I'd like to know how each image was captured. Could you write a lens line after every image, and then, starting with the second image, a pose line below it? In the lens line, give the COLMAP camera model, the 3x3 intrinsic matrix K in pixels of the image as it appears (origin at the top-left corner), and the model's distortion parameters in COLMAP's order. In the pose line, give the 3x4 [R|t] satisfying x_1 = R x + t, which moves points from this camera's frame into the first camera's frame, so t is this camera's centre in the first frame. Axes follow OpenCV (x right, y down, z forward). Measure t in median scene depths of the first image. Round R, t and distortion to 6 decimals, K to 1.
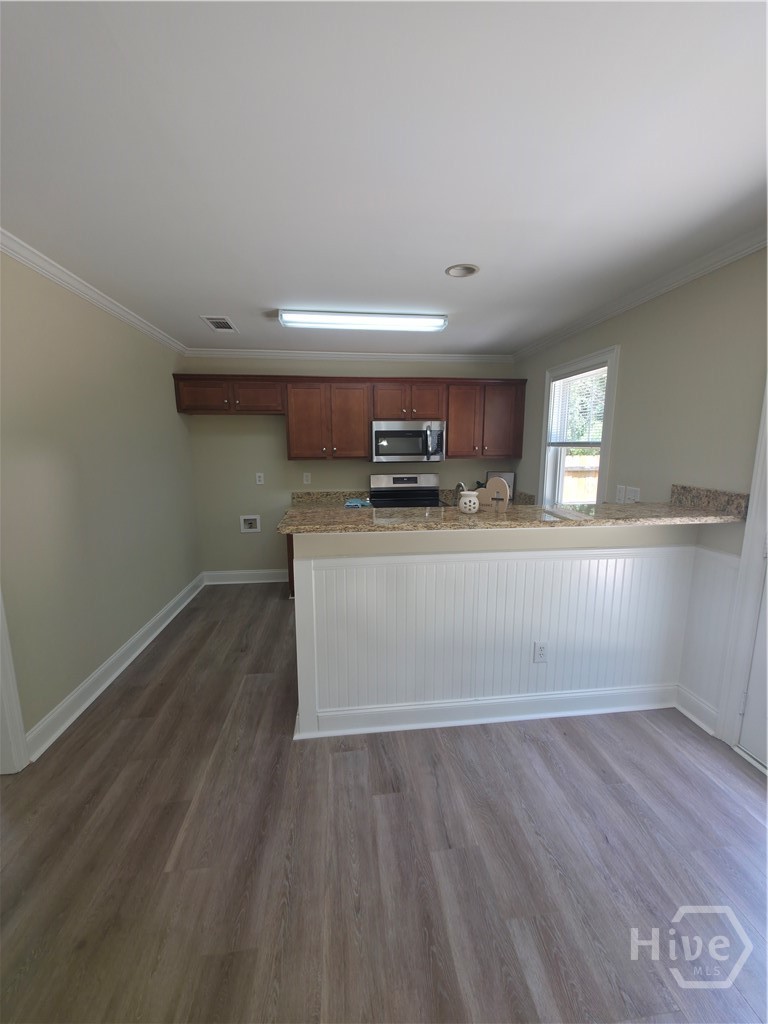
lens RADIAL K [[406.8, 0, 386.6], [0, 406.8, 511.4], [0, 0, 1]] dist [-0.001240, 0.001529]
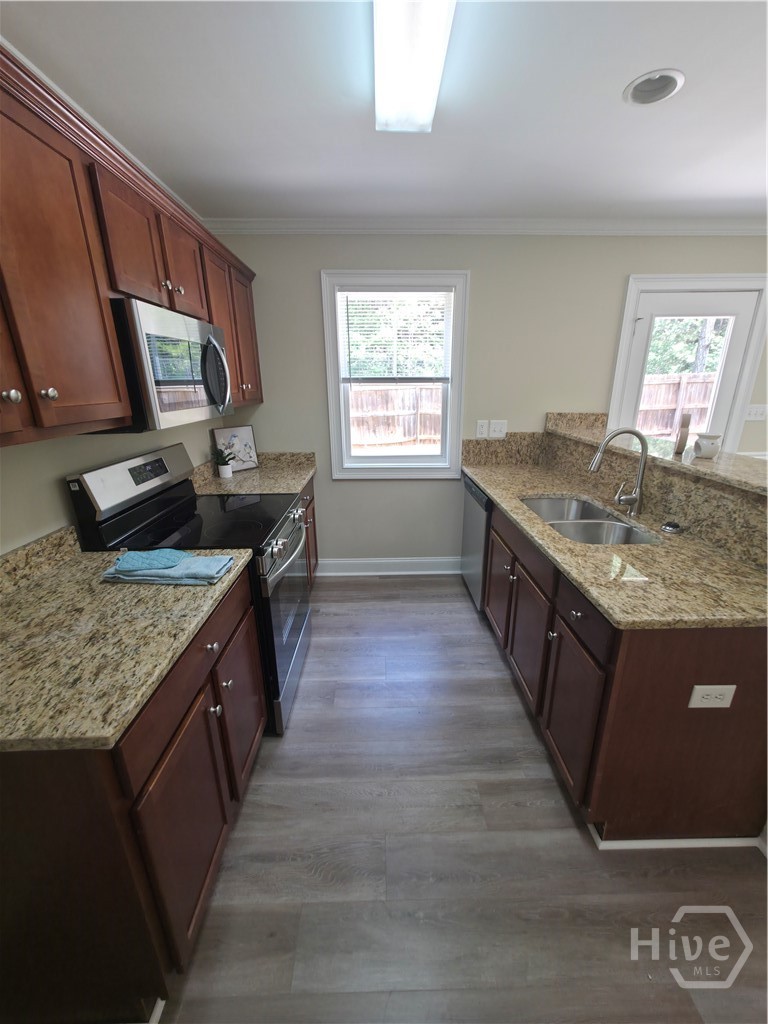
lens RADIAL K [[406.8, 0, 385.3], [0, 406.8, 514.2], [0, 0, 1]] dist [-0.001240, 0.001529]
pose [[0.093517, -0.303147, 0.948344, -0.394750], [0.165558, 0.943992, 0.285430, -0.133973], [-0.981756, 0.130314, 0.138468, 0.862062]]
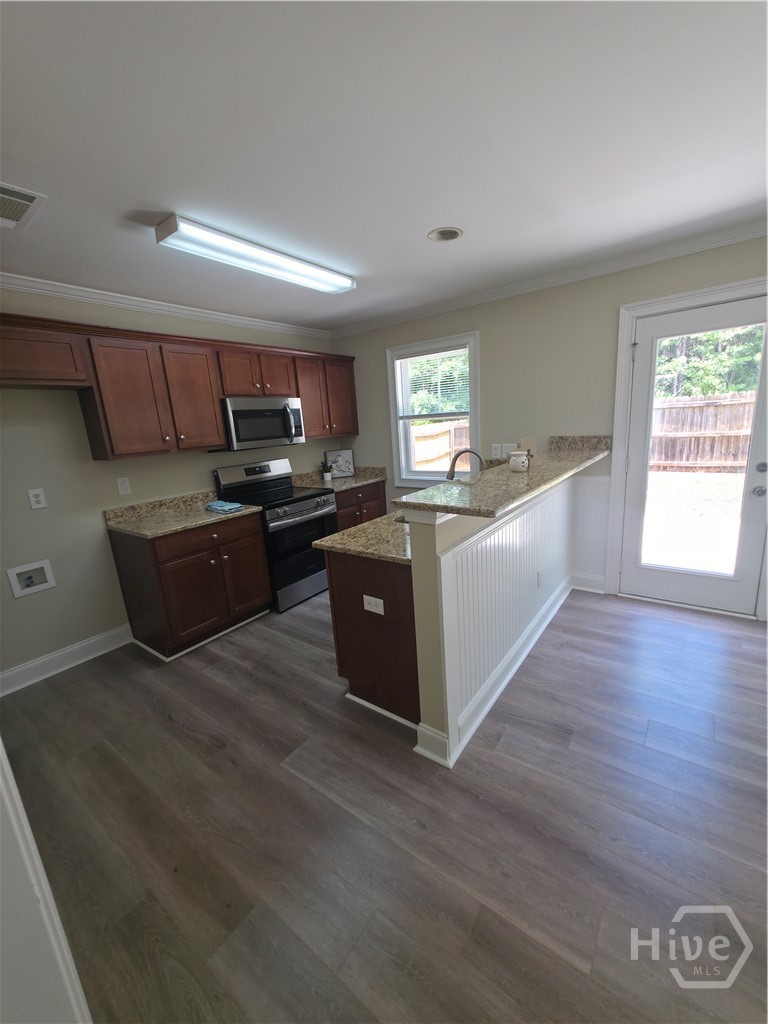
lens RADIAL K [[406.8, 0, 387.7], [0, 406.8, 513.8], [0, 0, 1]] dist [-0.001240, 0.001529]
pose [[0.683651, -0.203555, 0.700847, -0.451610], [0.180323, 0.977654, 0.108053, -0.036891], [-0.707181, 0.052509, 0.705080, 0.269005]]
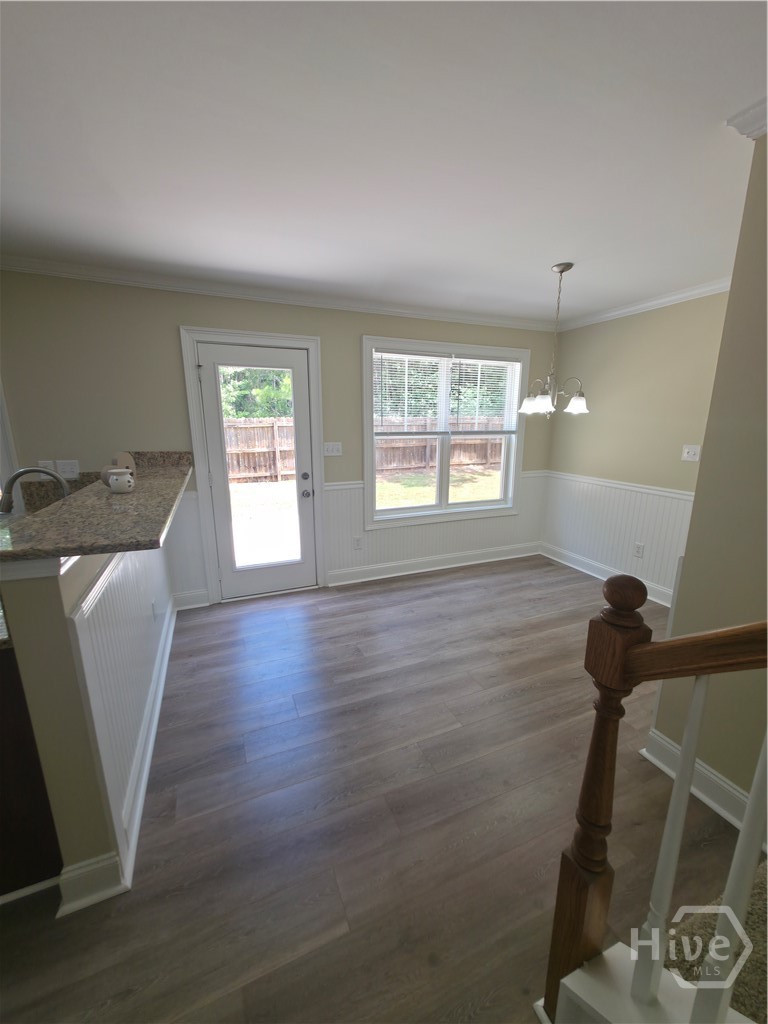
lens RADIAL K [[406.8, 0, 385.8], [0, 406.8, 513.0], [0, 0, 1]] dist [-0.001240, 0.001529]
pose [[-0.284401, -0.206687, 0.936161, -0.459909], [0.150760, 0.954693, 0.256579, -0.054678], [-0.946778, 0.214106, -0.240356, 0.369809]]
